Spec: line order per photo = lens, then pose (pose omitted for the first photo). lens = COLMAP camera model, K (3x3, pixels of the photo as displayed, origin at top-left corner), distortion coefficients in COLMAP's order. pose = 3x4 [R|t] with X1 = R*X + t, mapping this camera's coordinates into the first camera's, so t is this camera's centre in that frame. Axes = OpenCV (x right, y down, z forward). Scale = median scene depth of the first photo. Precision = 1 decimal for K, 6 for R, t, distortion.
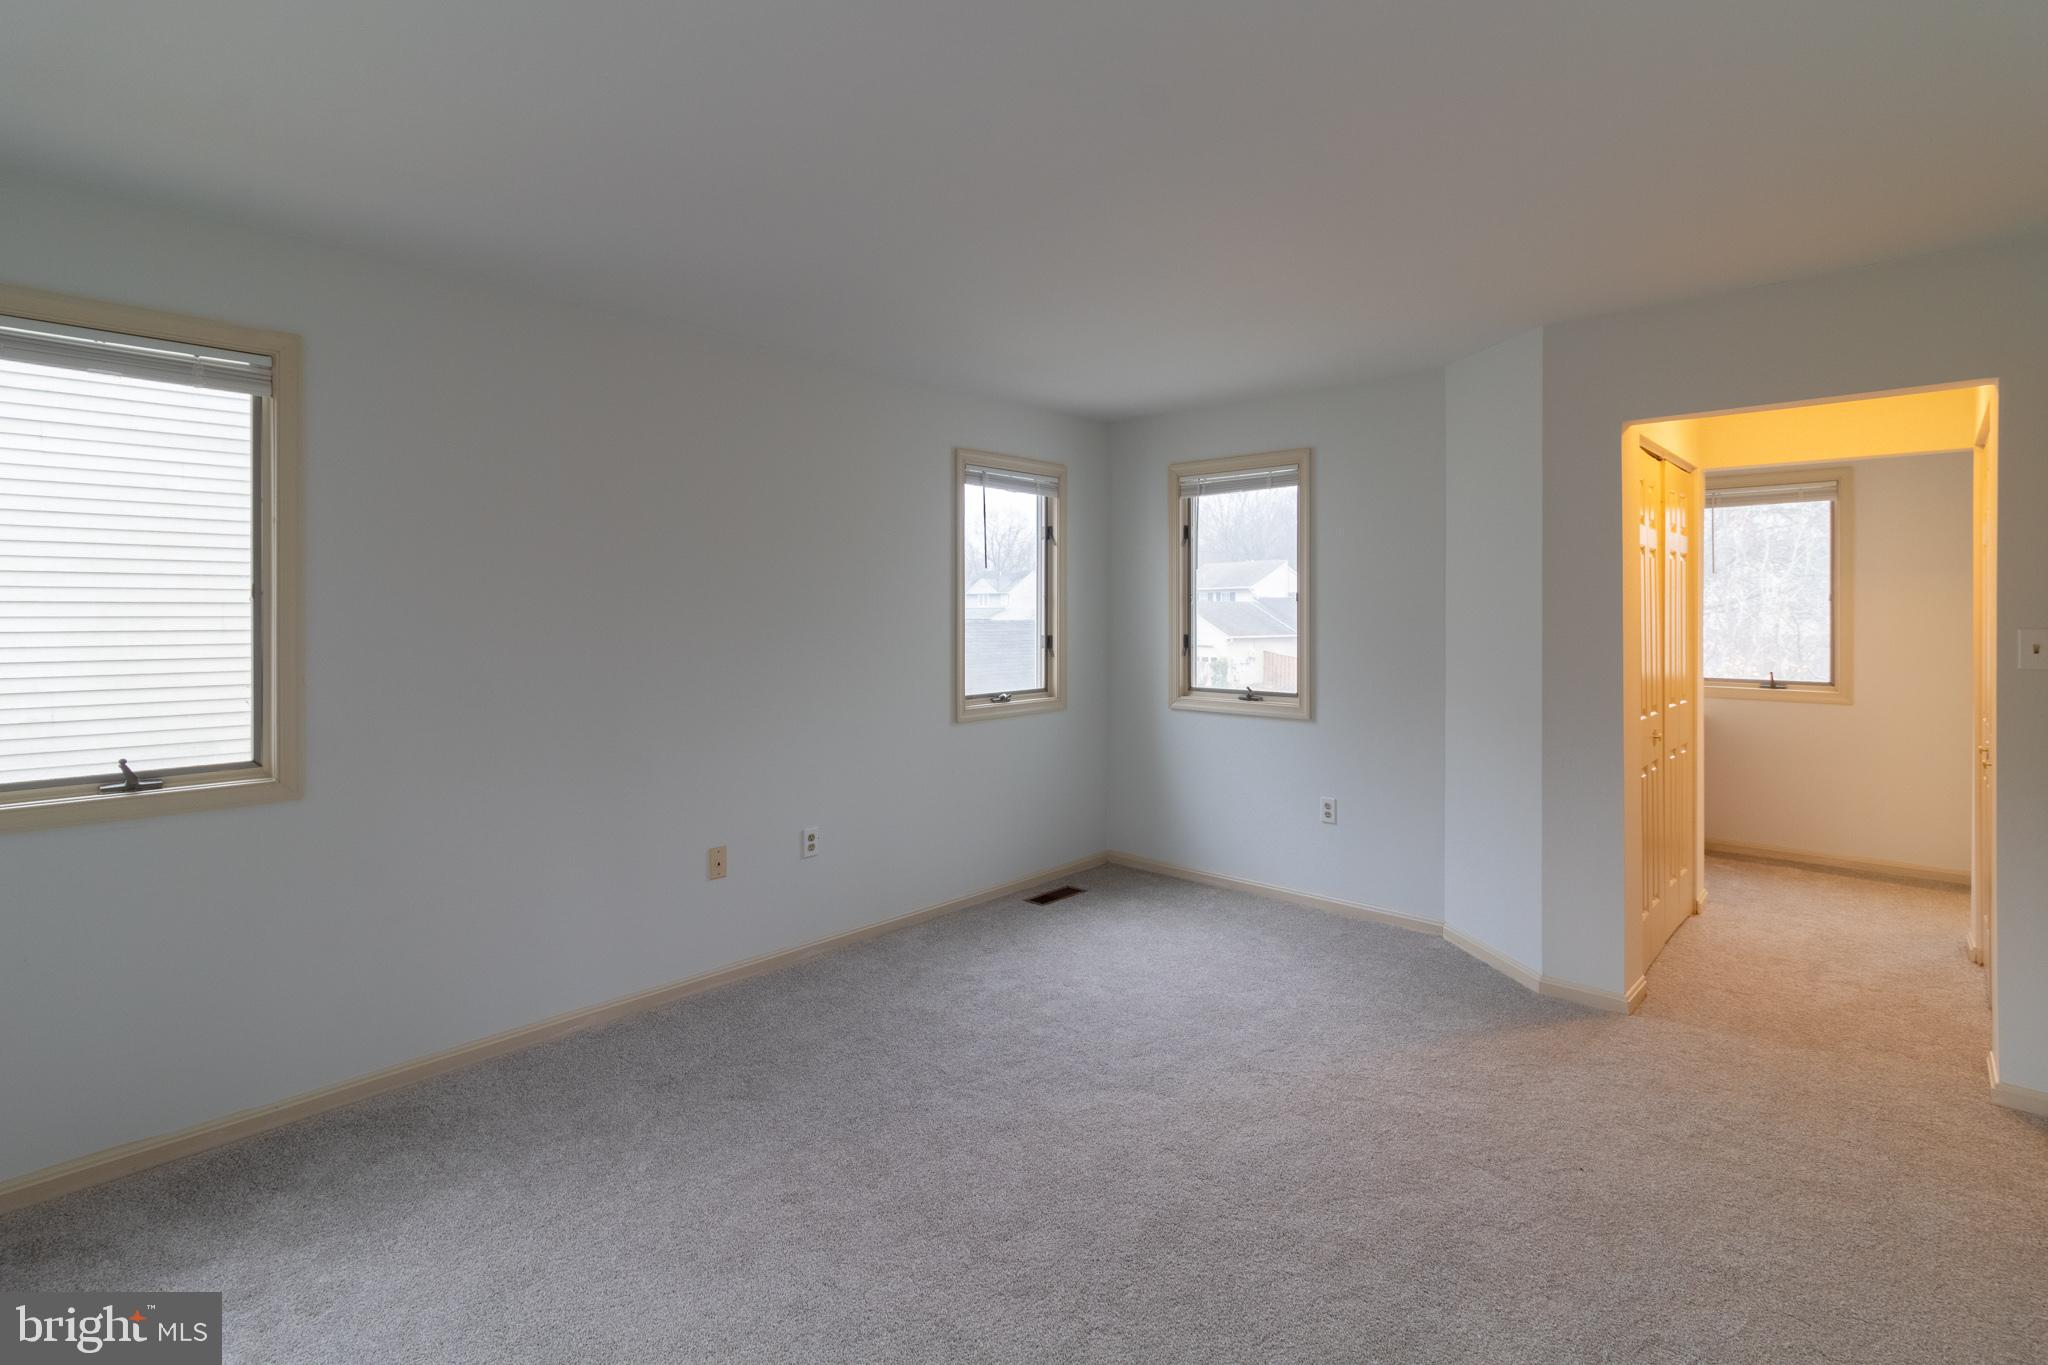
lens RADIAL K [[954.0, 0, 1020.5], [0, 954.0, 643.2], [0, 0, 1]] dist [-0.000428, 0.000238]
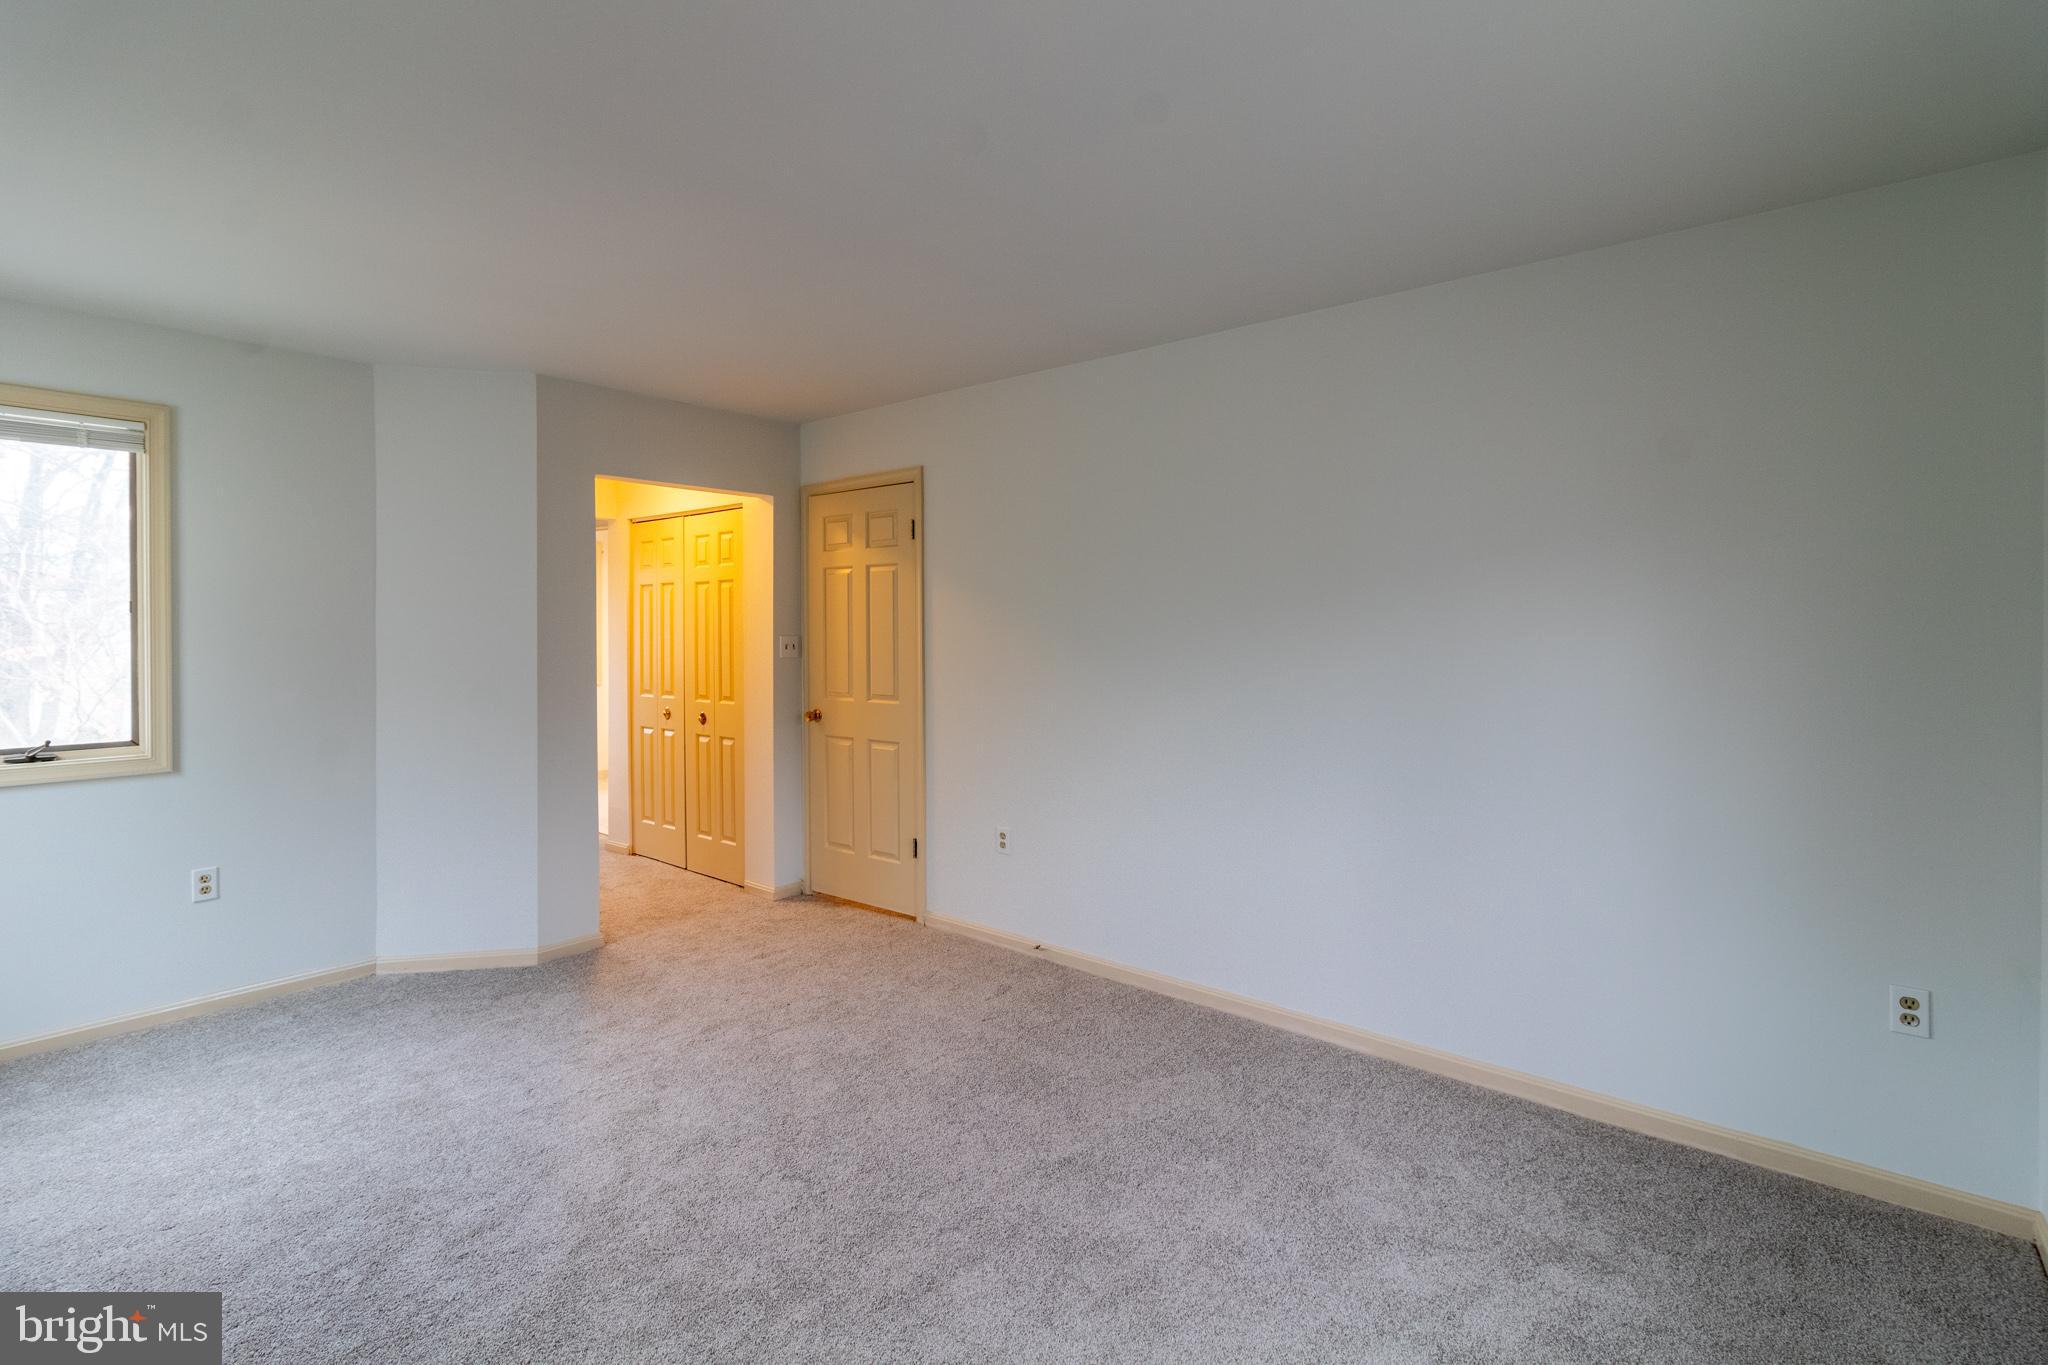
lens RADIAL K [[970.0, 0, 1019.8], [0, 970.0, 654.1], [0, 0, 1]] dist [-0.001668, -0.000161]
pose [[-0.064483, -0.030562, 0.997451, -0.556022], [0.030995, 0.998987, 0.032613, -0.017512], [-0.997437, 0.033019, -0.063470, 0.436124]]
